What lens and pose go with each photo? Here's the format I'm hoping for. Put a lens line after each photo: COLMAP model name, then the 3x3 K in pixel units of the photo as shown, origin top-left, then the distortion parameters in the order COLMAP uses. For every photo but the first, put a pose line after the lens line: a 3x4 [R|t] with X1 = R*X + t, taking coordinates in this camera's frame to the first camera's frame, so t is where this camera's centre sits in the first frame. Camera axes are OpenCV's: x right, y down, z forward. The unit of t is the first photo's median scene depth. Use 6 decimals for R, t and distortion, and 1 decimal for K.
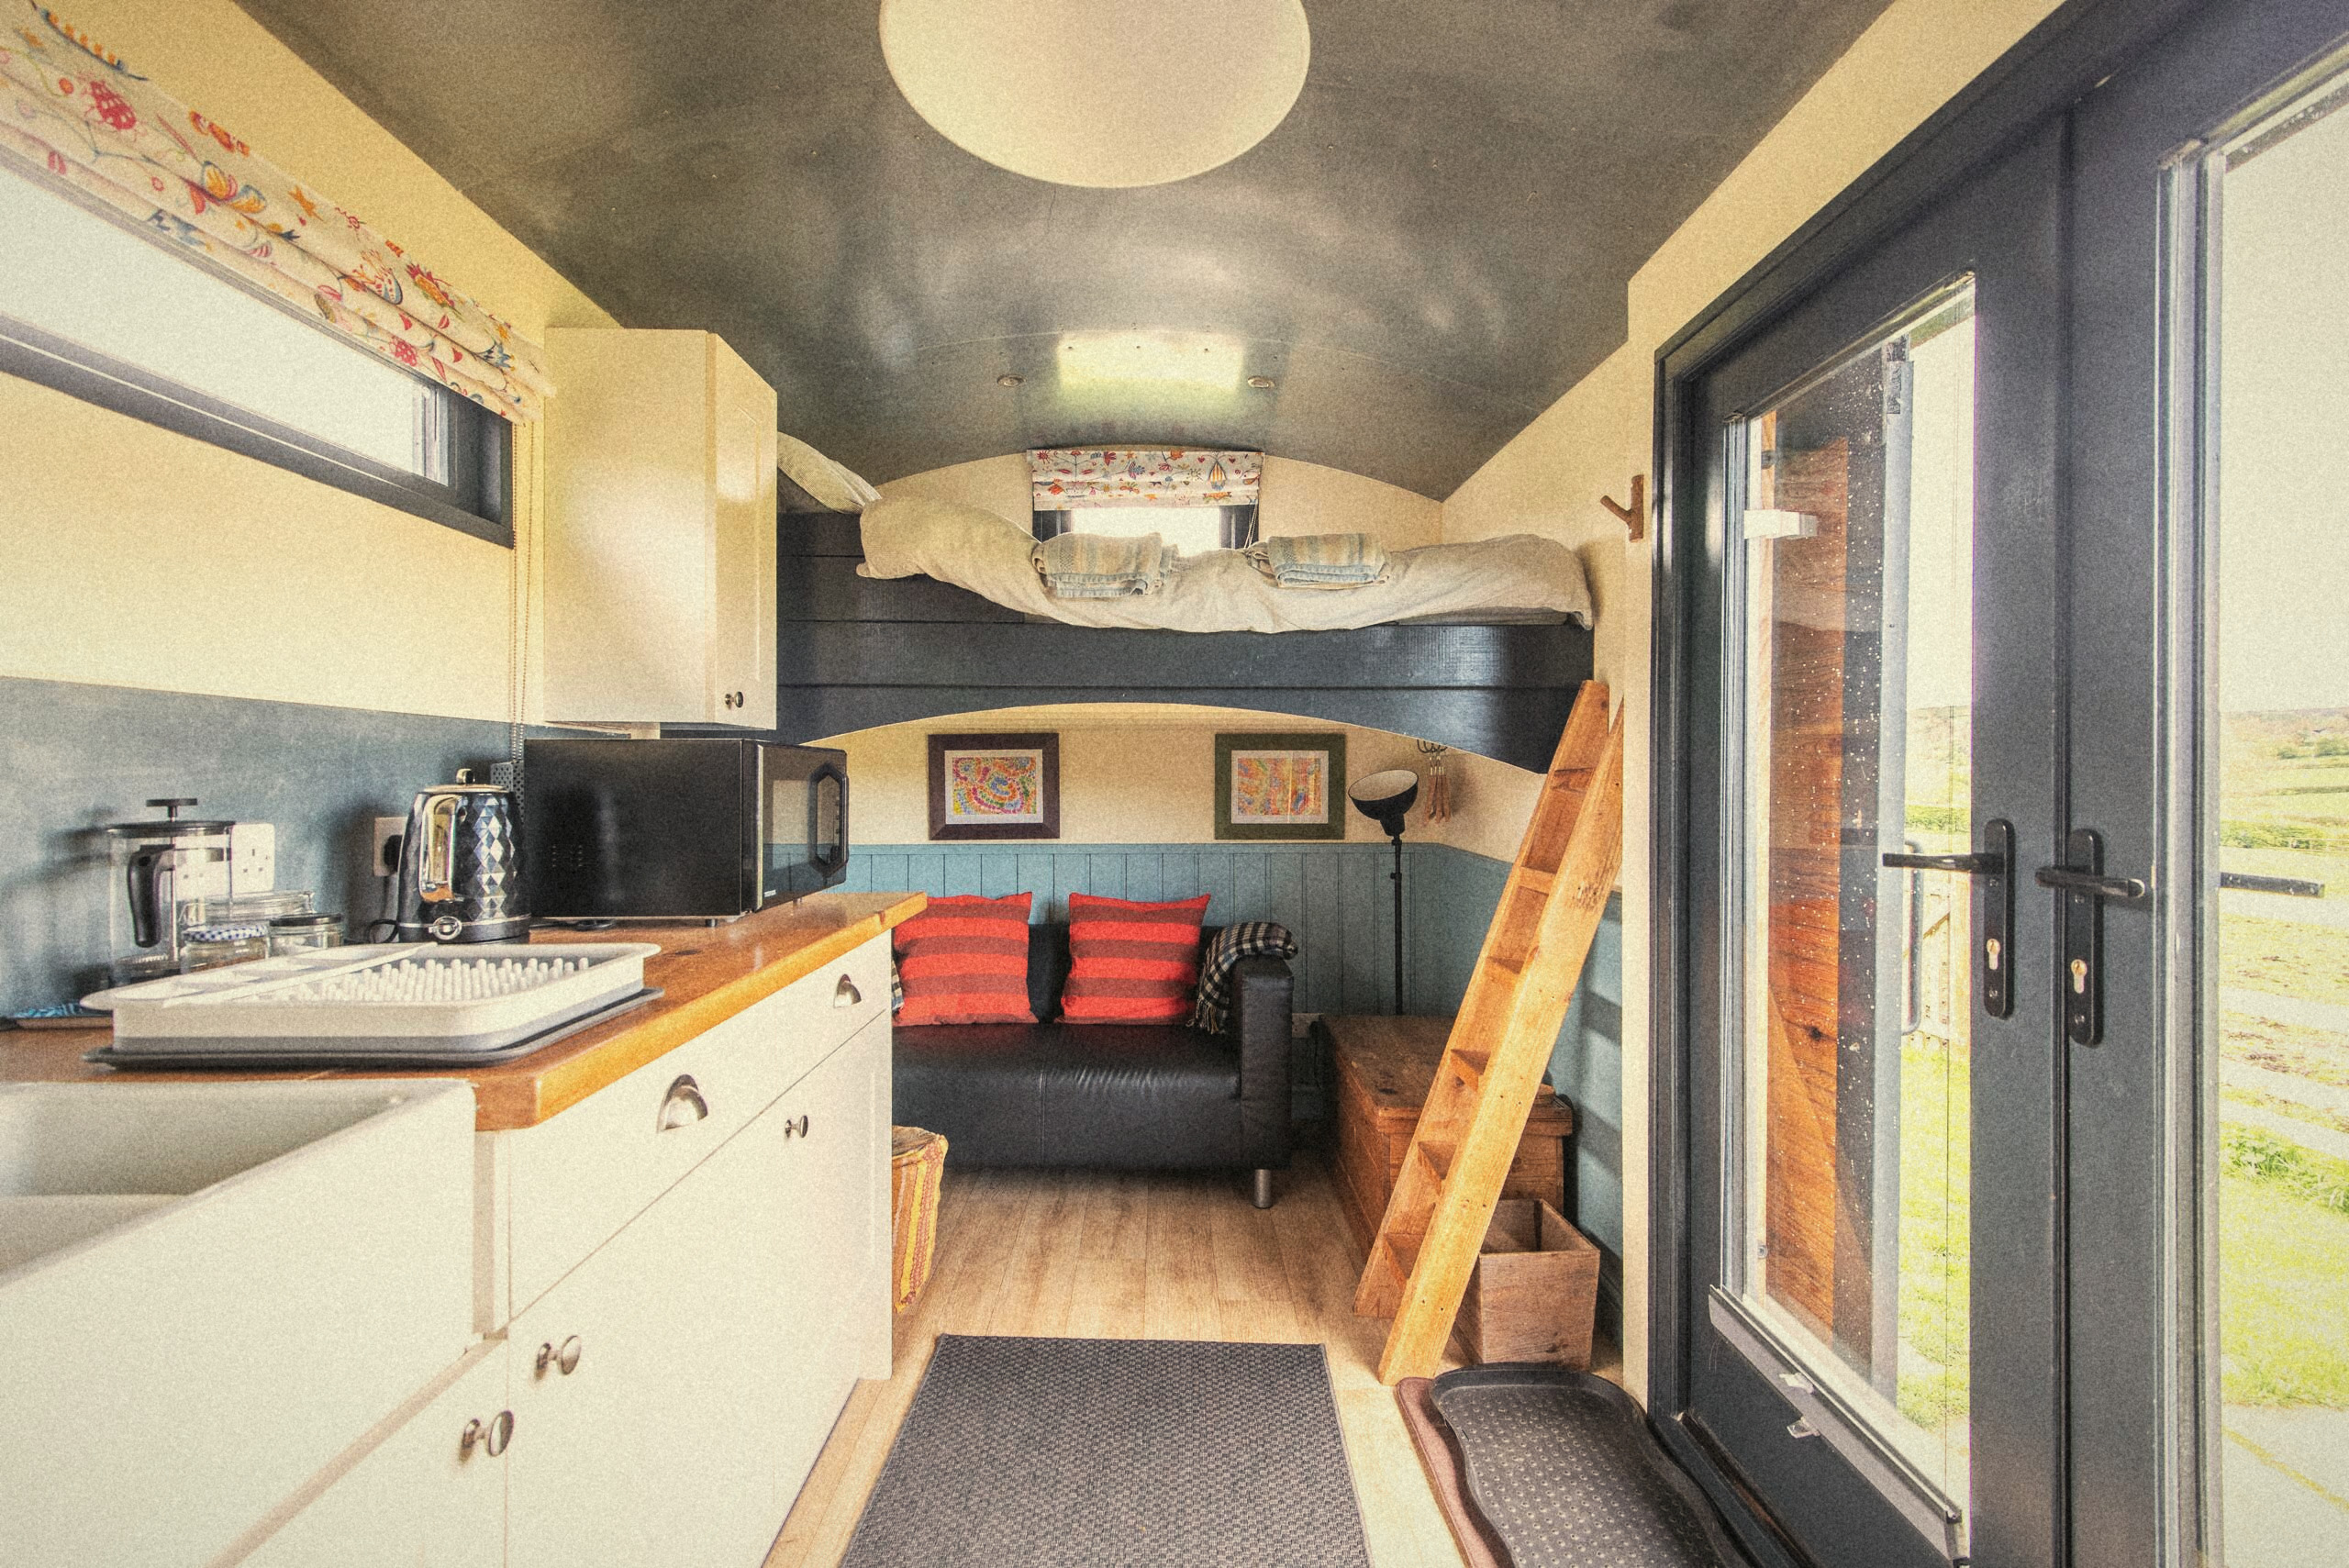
lens RADIAL K [[1080.0, 0, 1206.8], [0, 1080.0, 774.9], [0, 0, 1]] dist [0.015768, 0.001311]
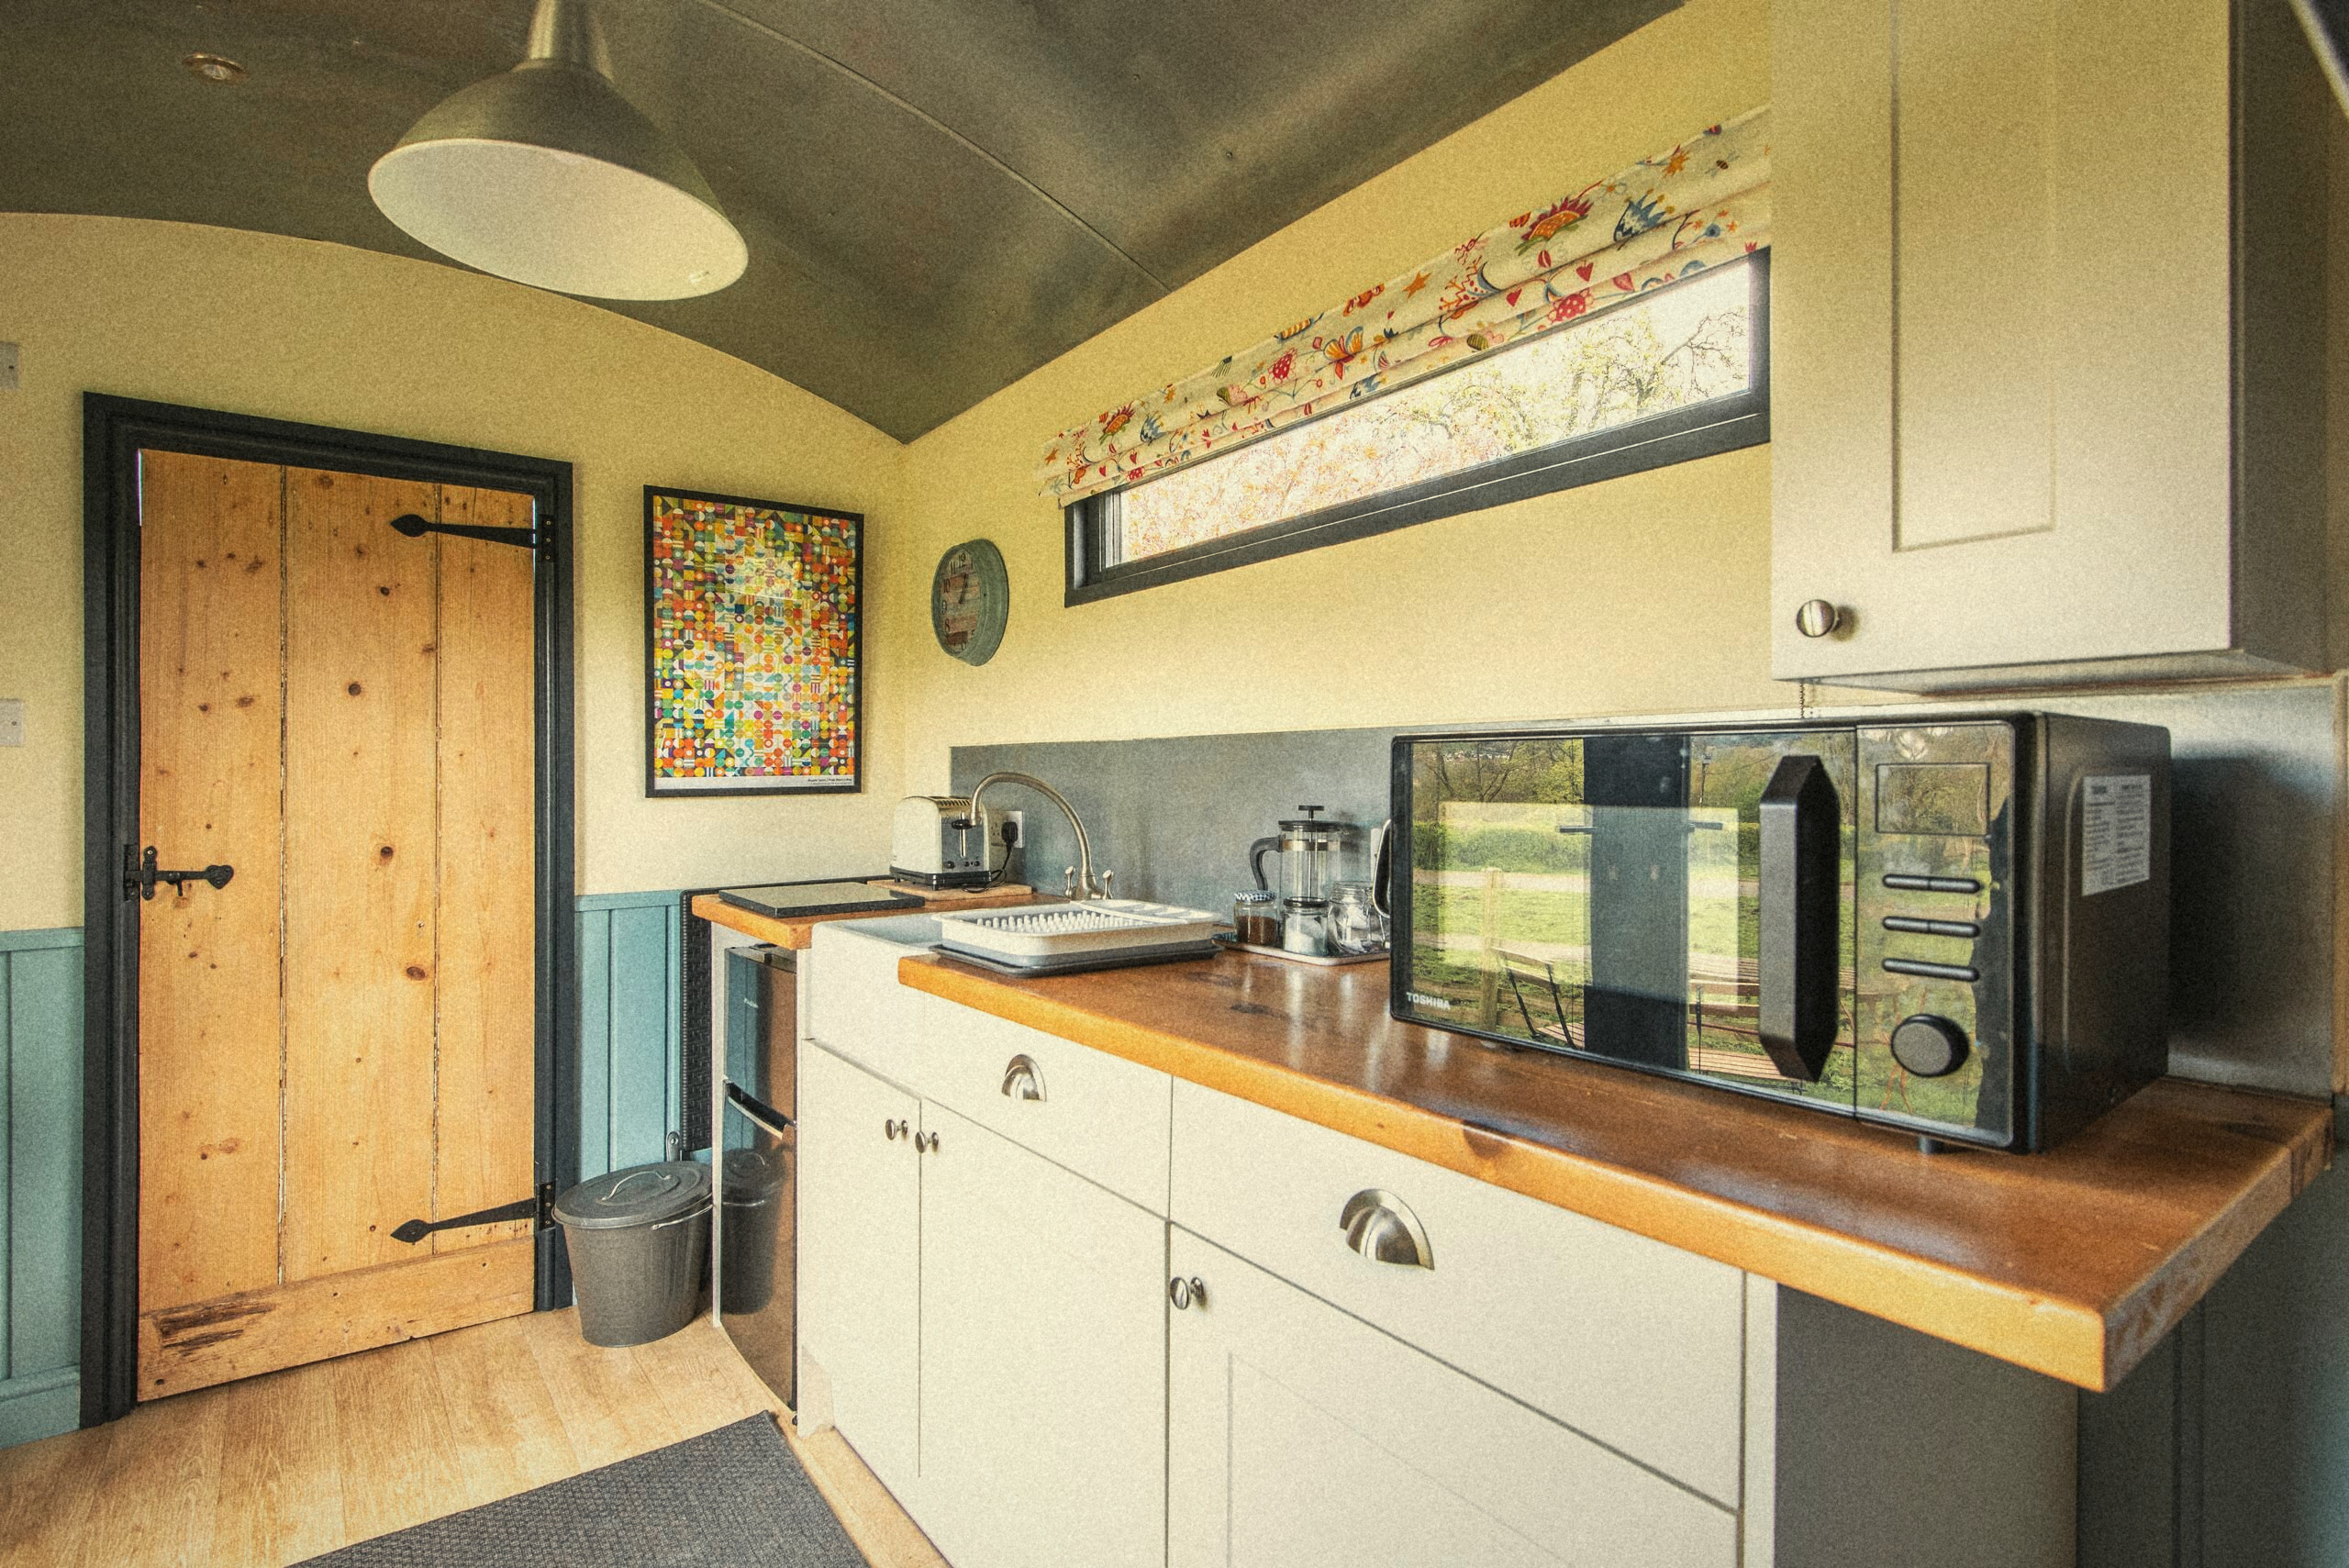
lens RADIAL K [[1210.3, 0, 1213.8], [0, 1210.3, 783.4], [0, 0, 1]] dist [0.031466, -0.018121]
pose [[-0.810703, 0.000212, -0.585458, 0.088935], [0.007977, 0.999911, -0.010684, 0.006619], [0.585403, -0.013331, -0.810632, 1.997152]]
